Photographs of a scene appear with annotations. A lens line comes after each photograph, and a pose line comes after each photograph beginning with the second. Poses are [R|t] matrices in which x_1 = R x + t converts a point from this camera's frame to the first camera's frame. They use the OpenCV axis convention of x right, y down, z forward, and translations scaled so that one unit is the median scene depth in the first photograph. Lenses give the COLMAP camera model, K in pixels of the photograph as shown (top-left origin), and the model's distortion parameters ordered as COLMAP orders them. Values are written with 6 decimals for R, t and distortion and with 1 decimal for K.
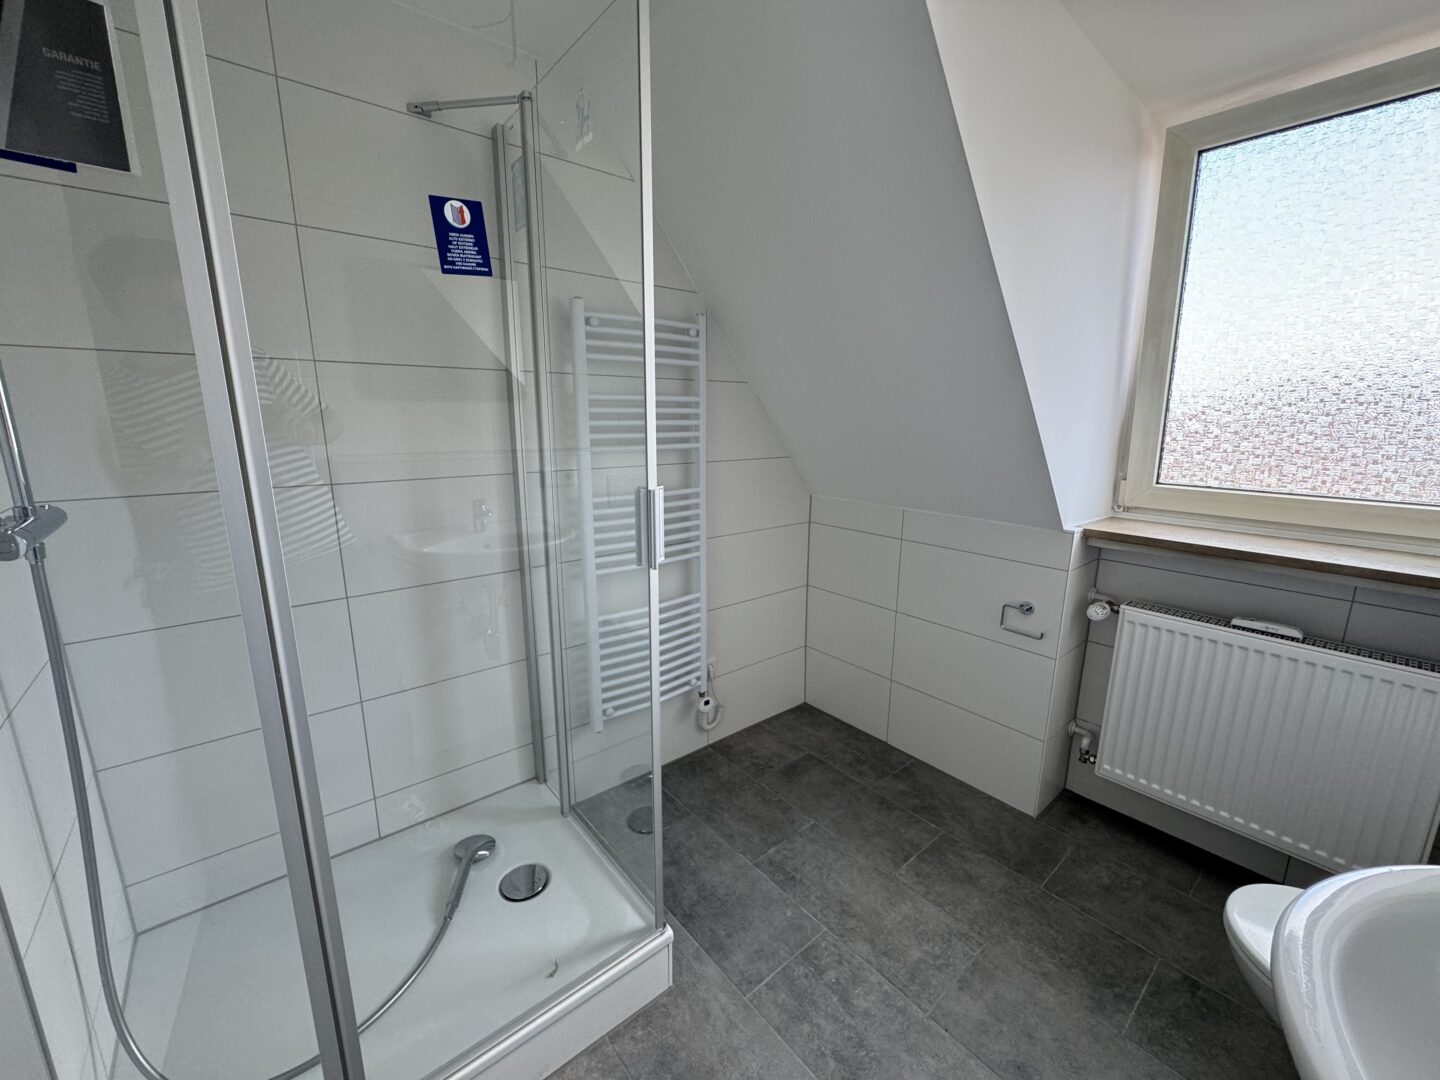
lens RADIAL K [[574.2, 0, 720.0], [0, 574.2, 540.0], [0, 0, 1]] dist [-0.002015, -0.000178]
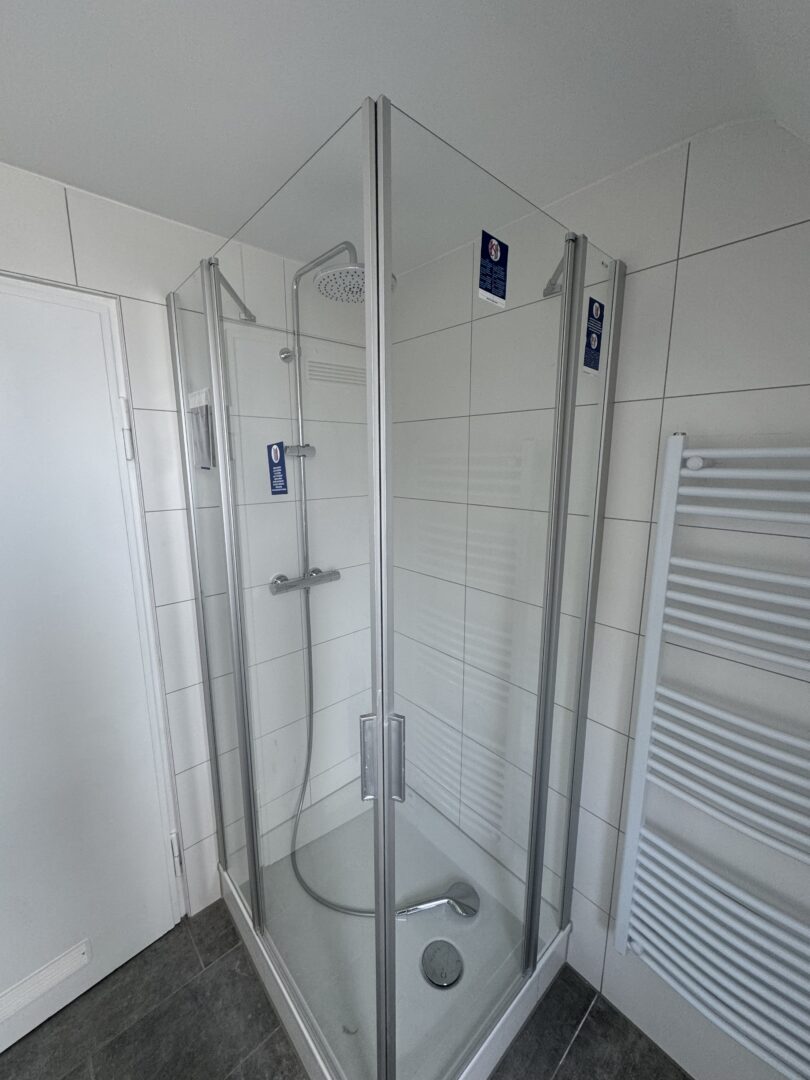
lens RADIAL K [[430.7, 0, 408.4], [0, 430.7, 536.5], [0, 0, 1]] dist [-0.002015, -0.000178]
pose [[0.039501, 0.176022, -0.983593, 0.326450], [-0.213516, 0.963113, 0.163782, -0.321452], [0.976141, 0.203544, 0.075628, 0.667564]]
